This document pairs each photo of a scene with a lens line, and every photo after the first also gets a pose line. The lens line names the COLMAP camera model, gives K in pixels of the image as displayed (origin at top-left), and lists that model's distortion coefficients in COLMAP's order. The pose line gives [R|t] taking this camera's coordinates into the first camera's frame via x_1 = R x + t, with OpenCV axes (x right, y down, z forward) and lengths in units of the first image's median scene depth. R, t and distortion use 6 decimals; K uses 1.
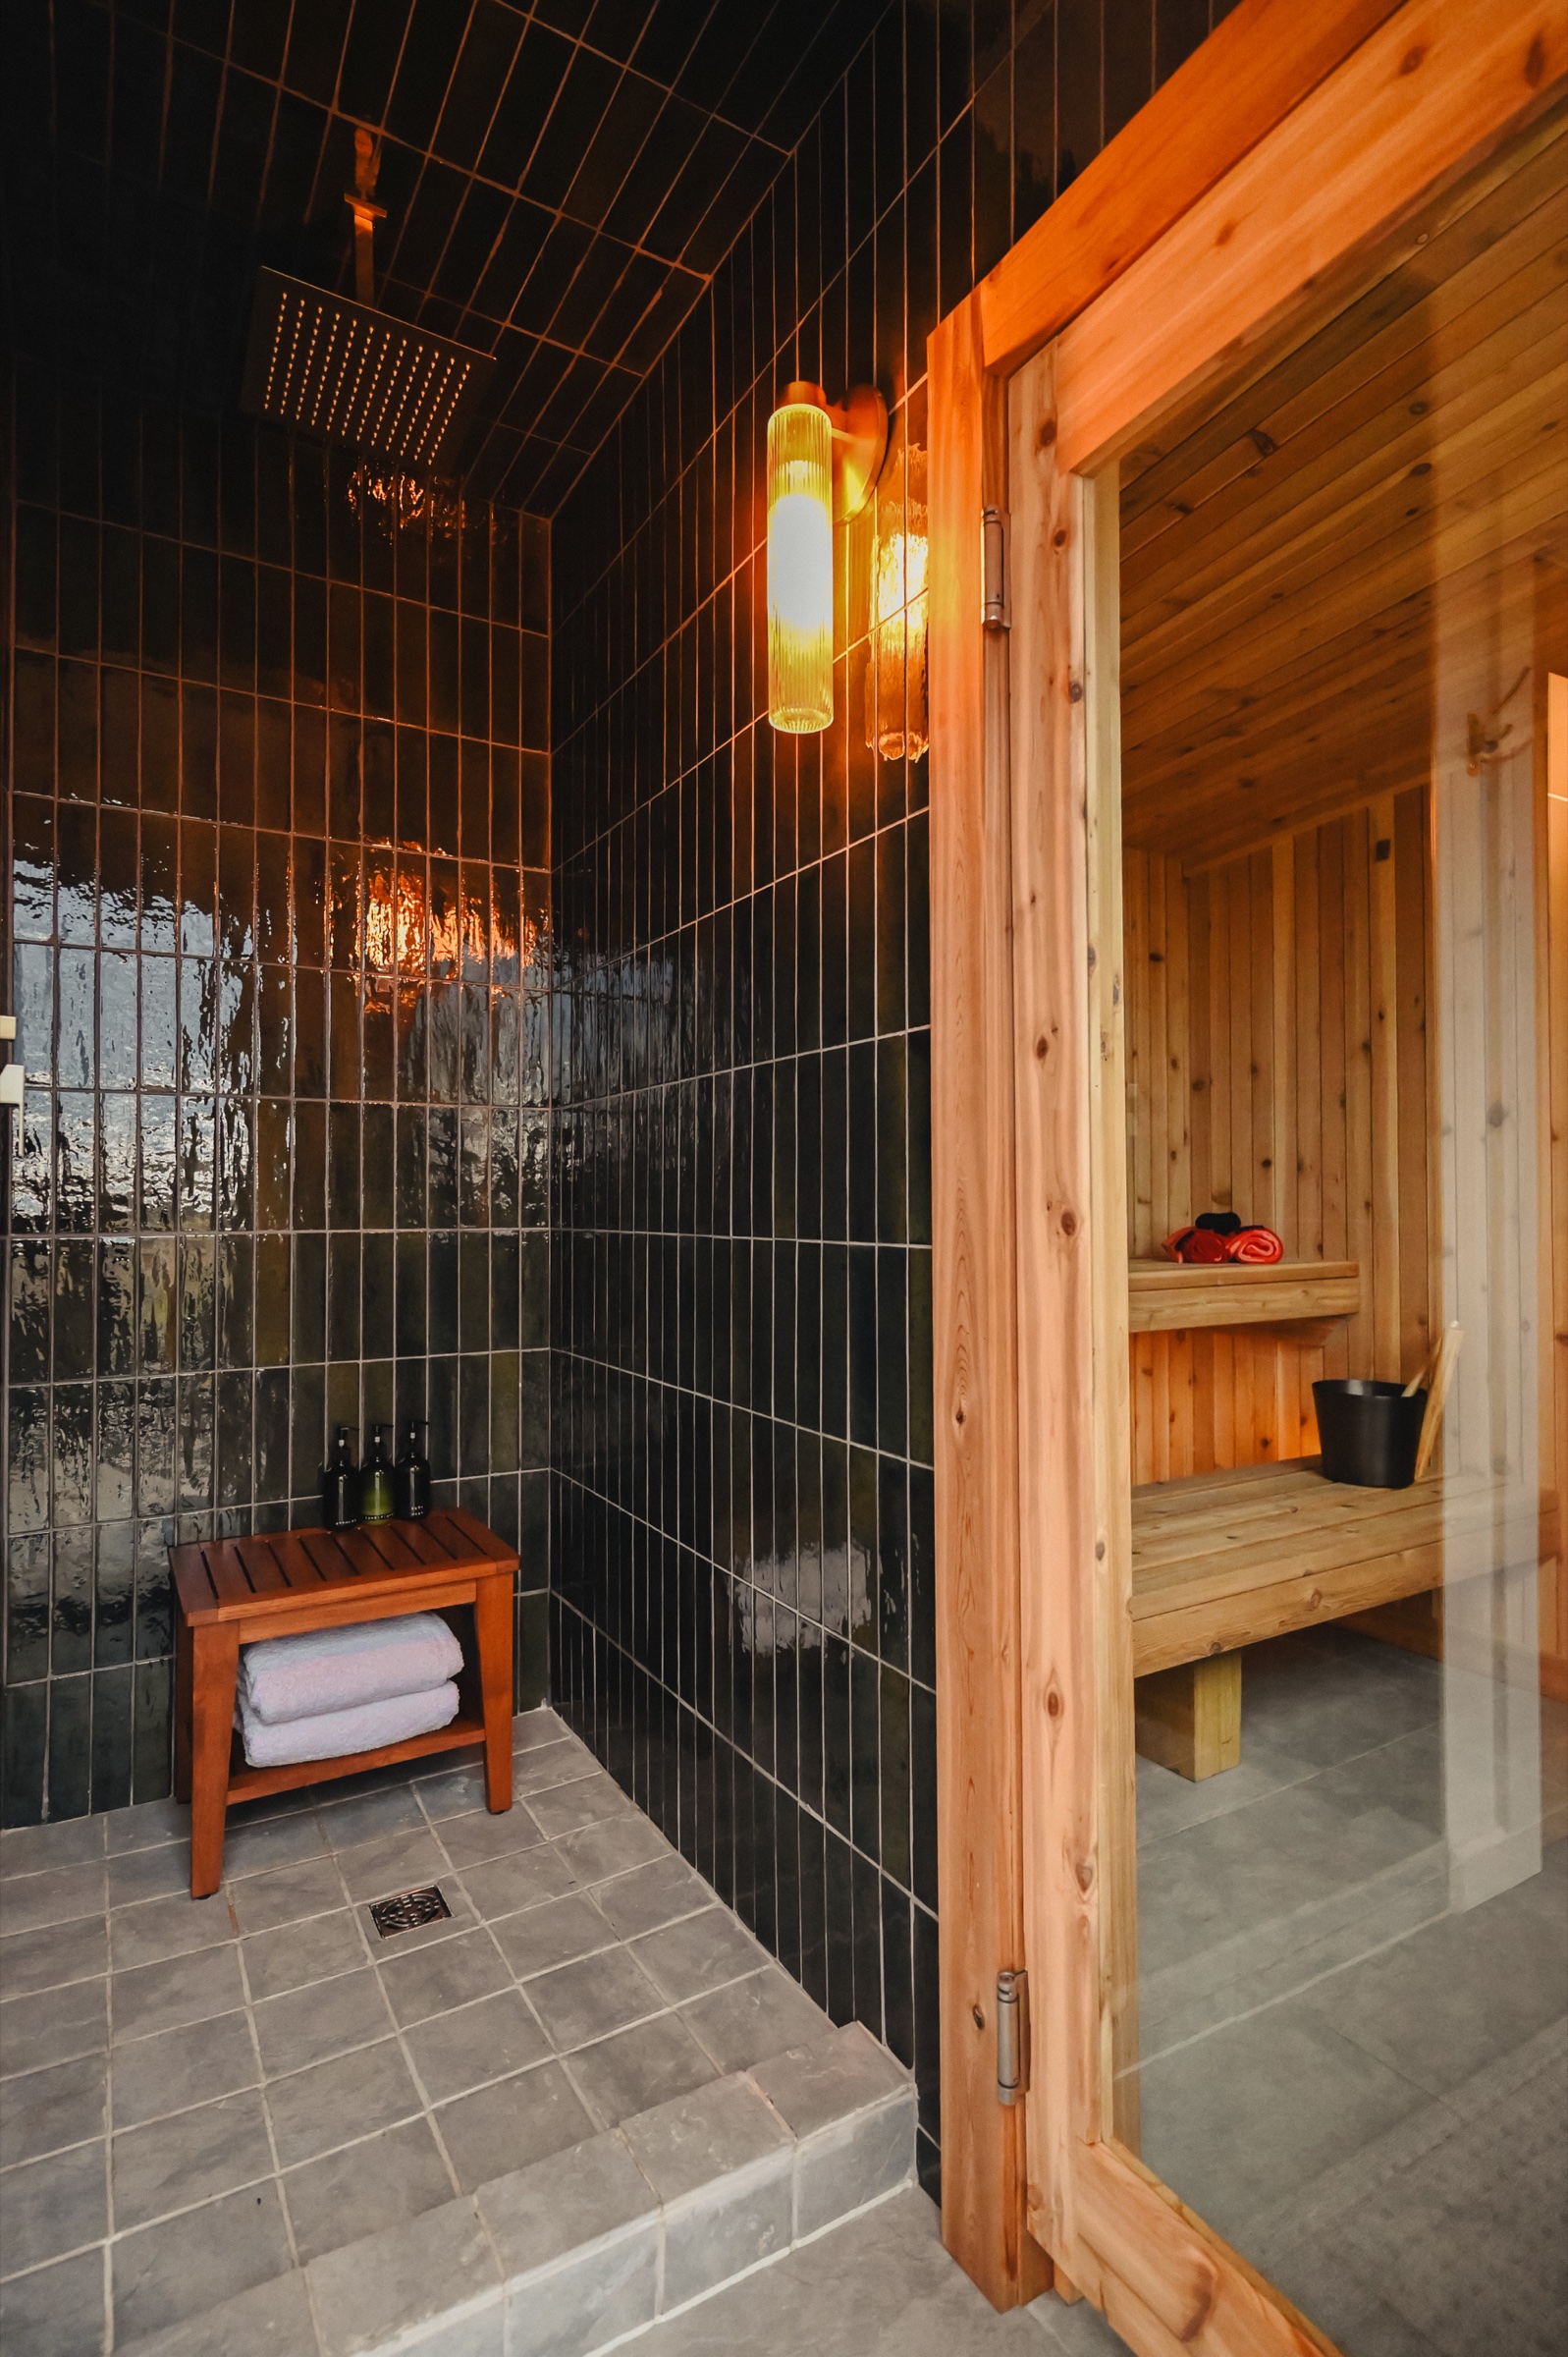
lens RADIAL K [[1144.0, 0, 788.9], [0, 1144.0, 1183.6], [0, 0, 1]] dist [-0.000336, 0.000214]
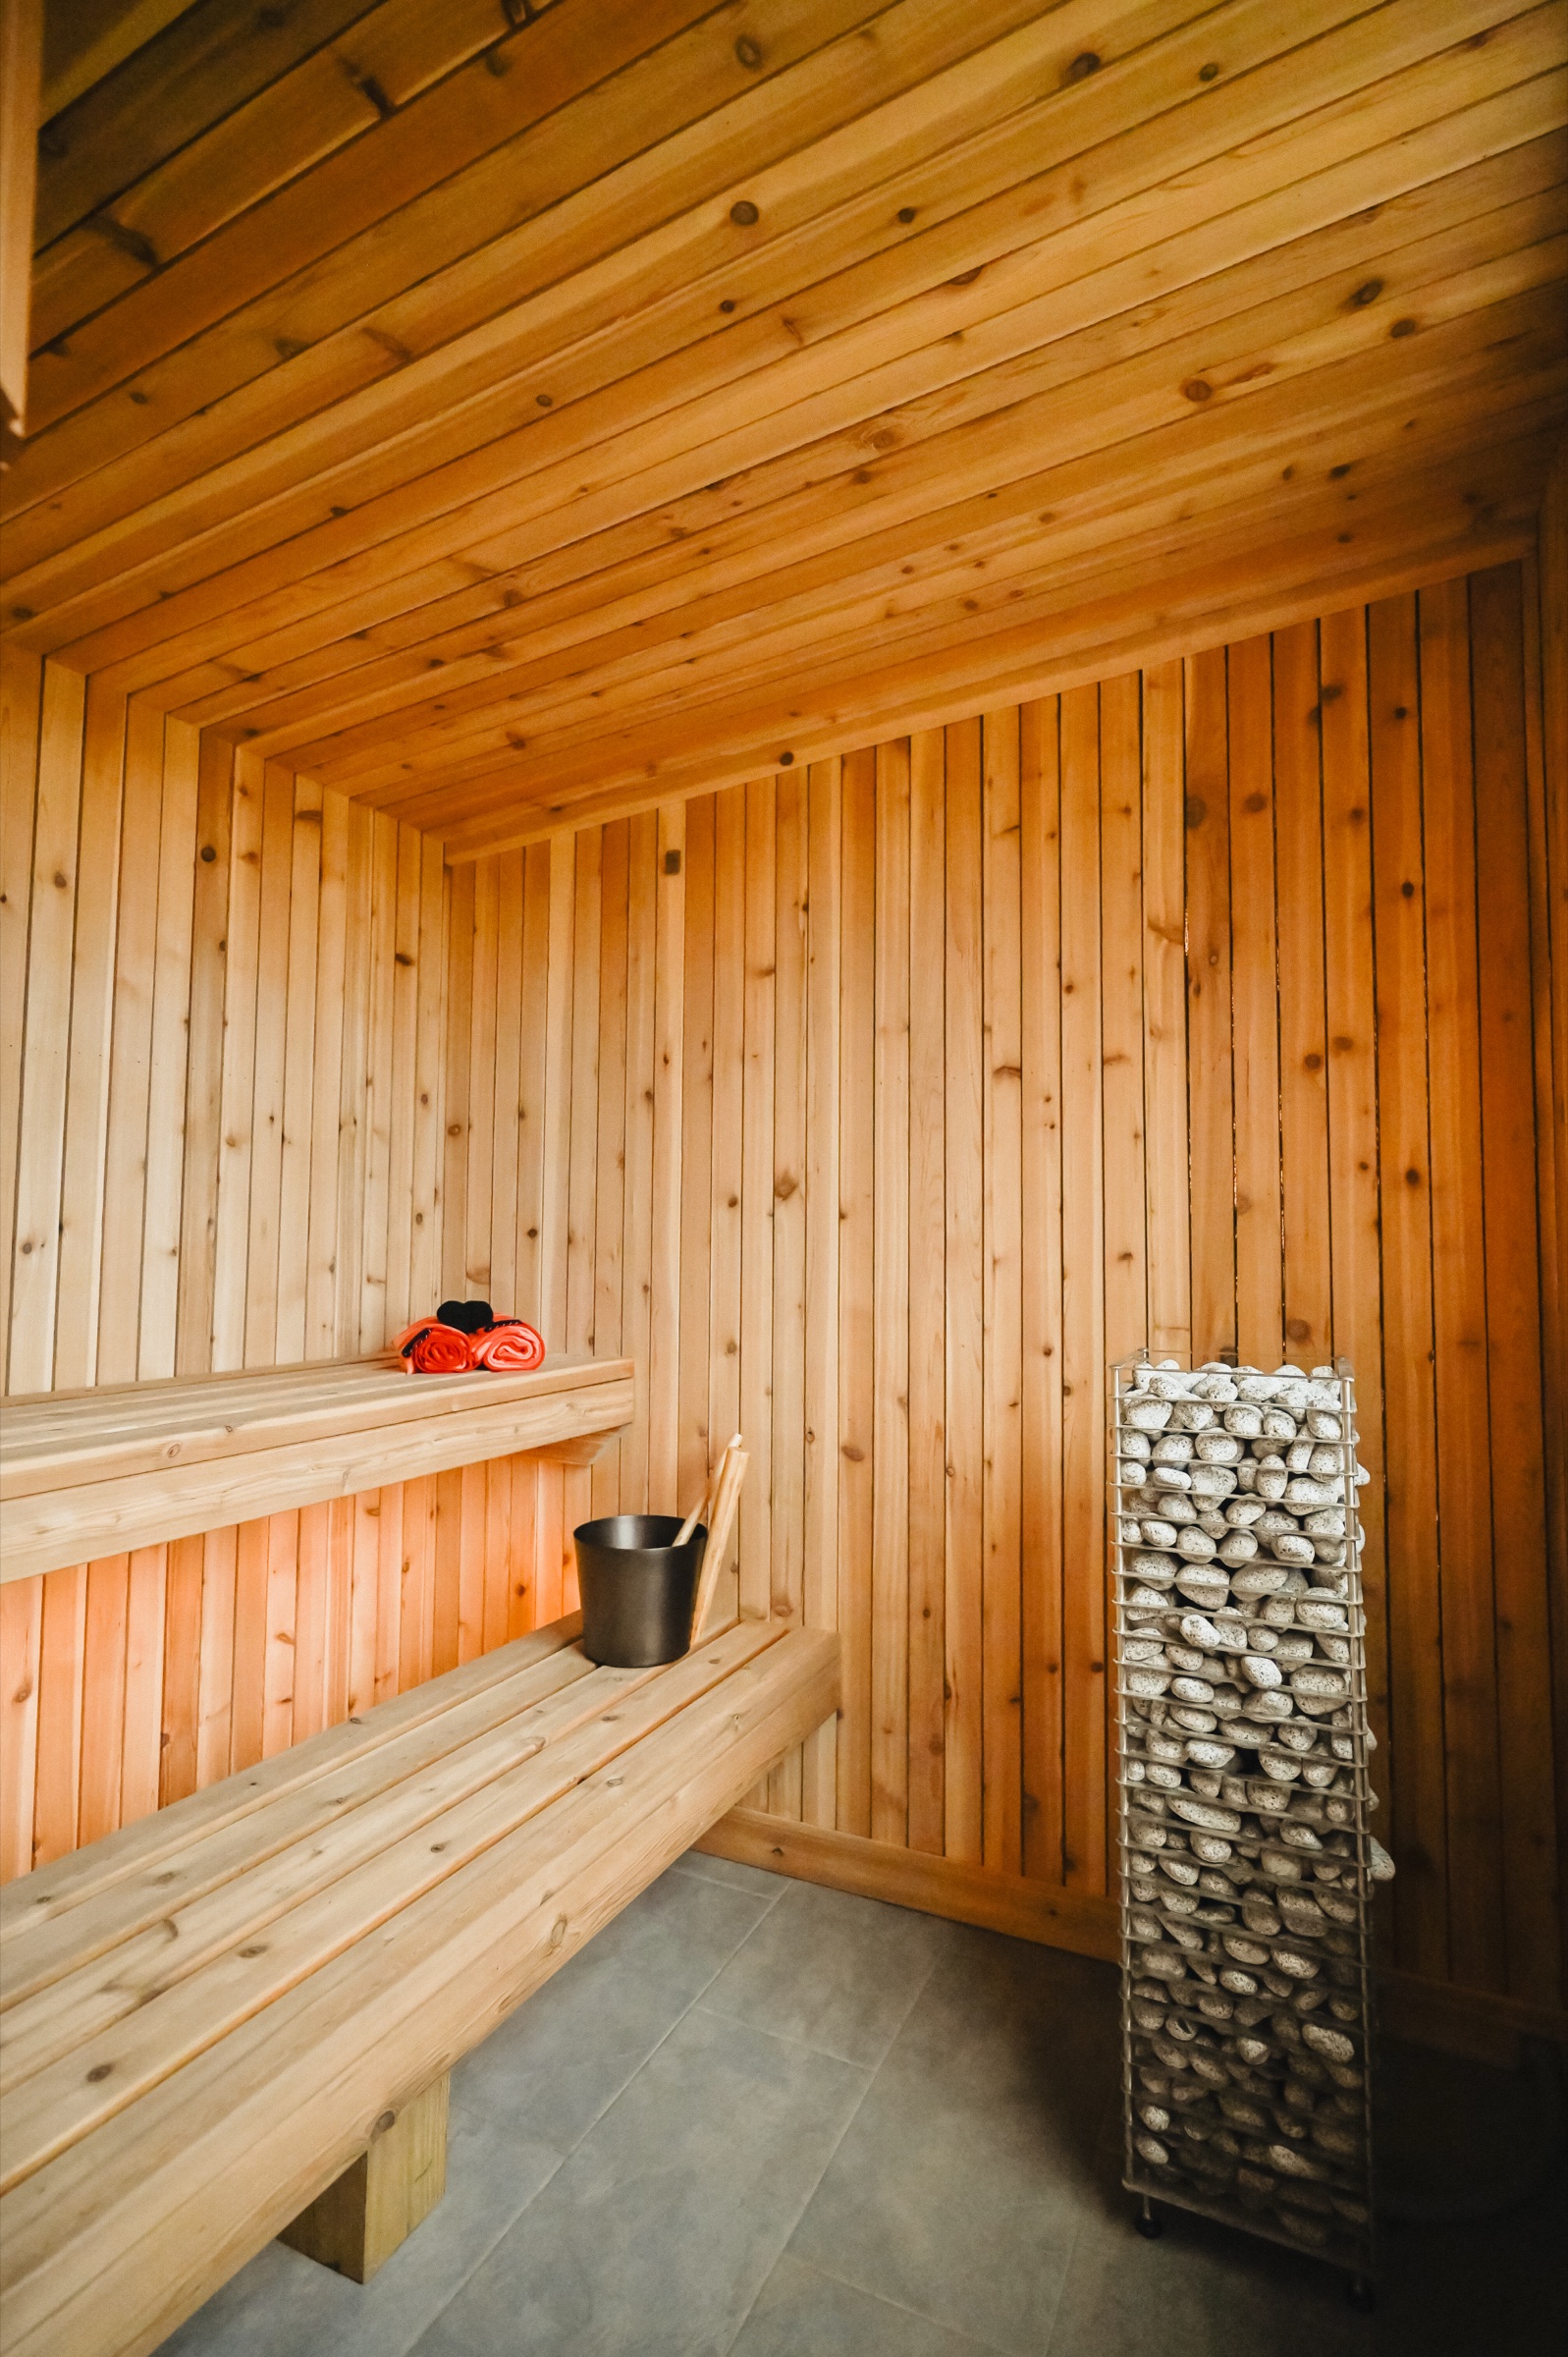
lens RADIAL K [[1144.0, 0, 788.9], [0, 1144.0, 1183.6], [0, 0, 1]] dist [-0.000336, 0.000214]
pose [[0.829936, 0.038191, 0.556549, 0.149111], [-0.018591, 0.998993, -0.040829, -0.027877], [-0.557548, 0.023539, 0.829811, 0.294449]]
